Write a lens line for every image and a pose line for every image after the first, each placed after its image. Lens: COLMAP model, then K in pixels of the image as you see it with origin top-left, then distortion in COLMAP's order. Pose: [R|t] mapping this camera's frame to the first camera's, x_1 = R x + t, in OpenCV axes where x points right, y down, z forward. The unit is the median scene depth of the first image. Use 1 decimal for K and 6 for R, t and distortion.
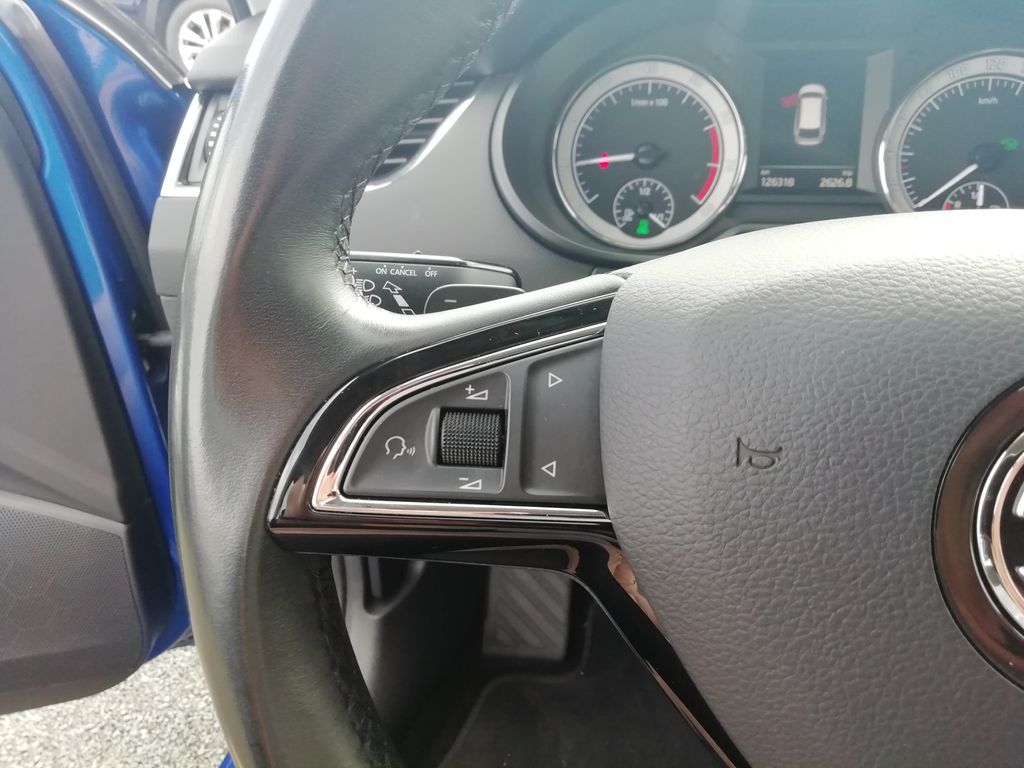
lens RADIAL K [[725.2, 0, 512.0], [0, 725.2, 384.0], [0, 0, 1]] dist [-0.010588, 0.000952]
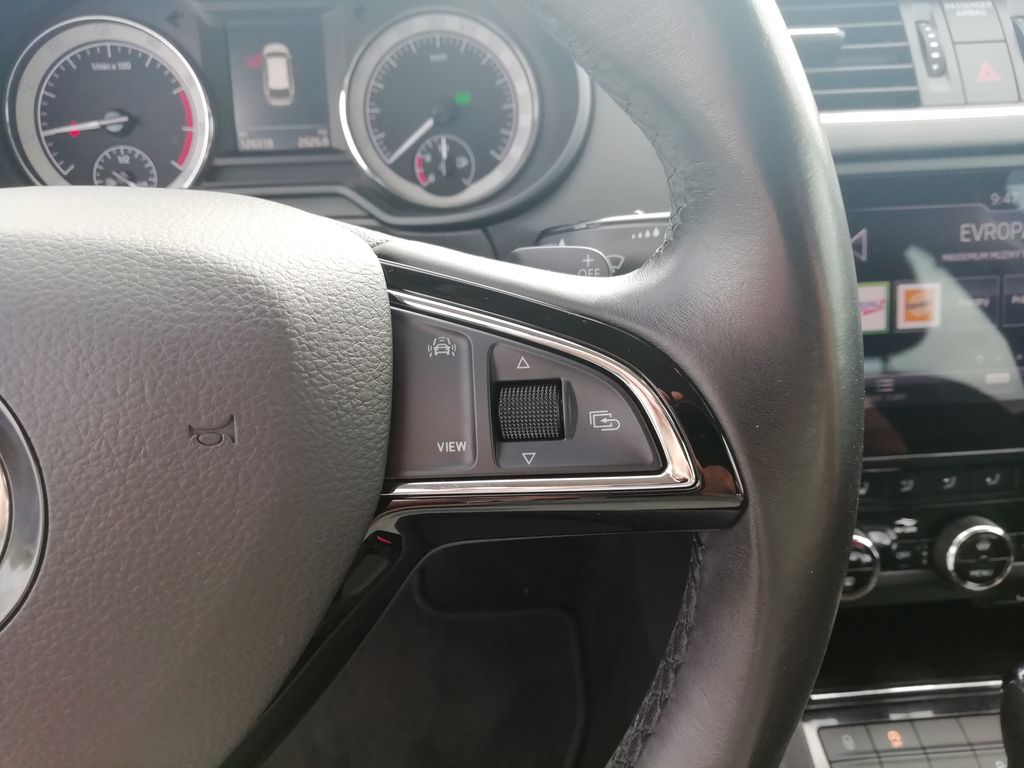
lens RADIAL K [[739.2, 0, 512.0], [0, 739.2, 384.0], [0, 0, 1]] dist [-0.027816, 0.007388]
pose [[0.967539, -0.111824, 0.226637, 0.436435], [0.100909, 0.993131, 0.059226, 0.025118], [-0.231703, -0.034434, 0.972177, -0.077057]]
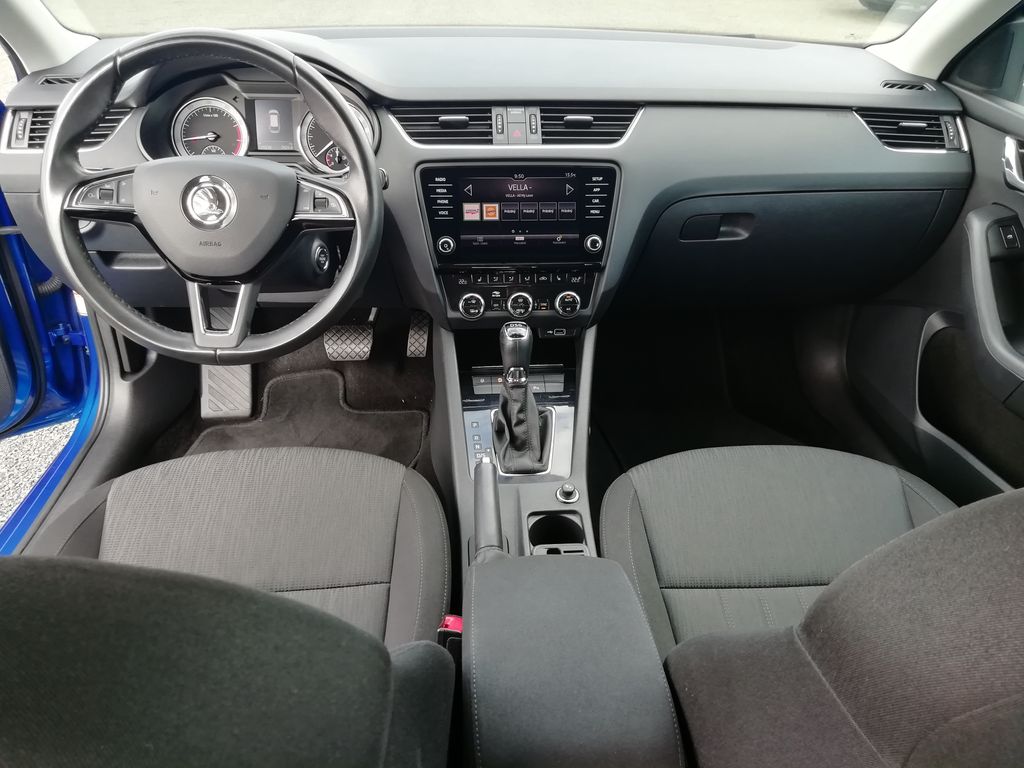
lens RADIAL K [[725.2, 0, 512.0], [0, 725.2, 384.0], [0, 0, 1]] dist [-0.010588, 0.000952]
pose [[0.964505, -0.078176, 0.252228, 0.496273], [0.064944, 0.996061, 0.060380, 0.467171], [-0.255955, -0.041856, 0.965782, -1.764720]]
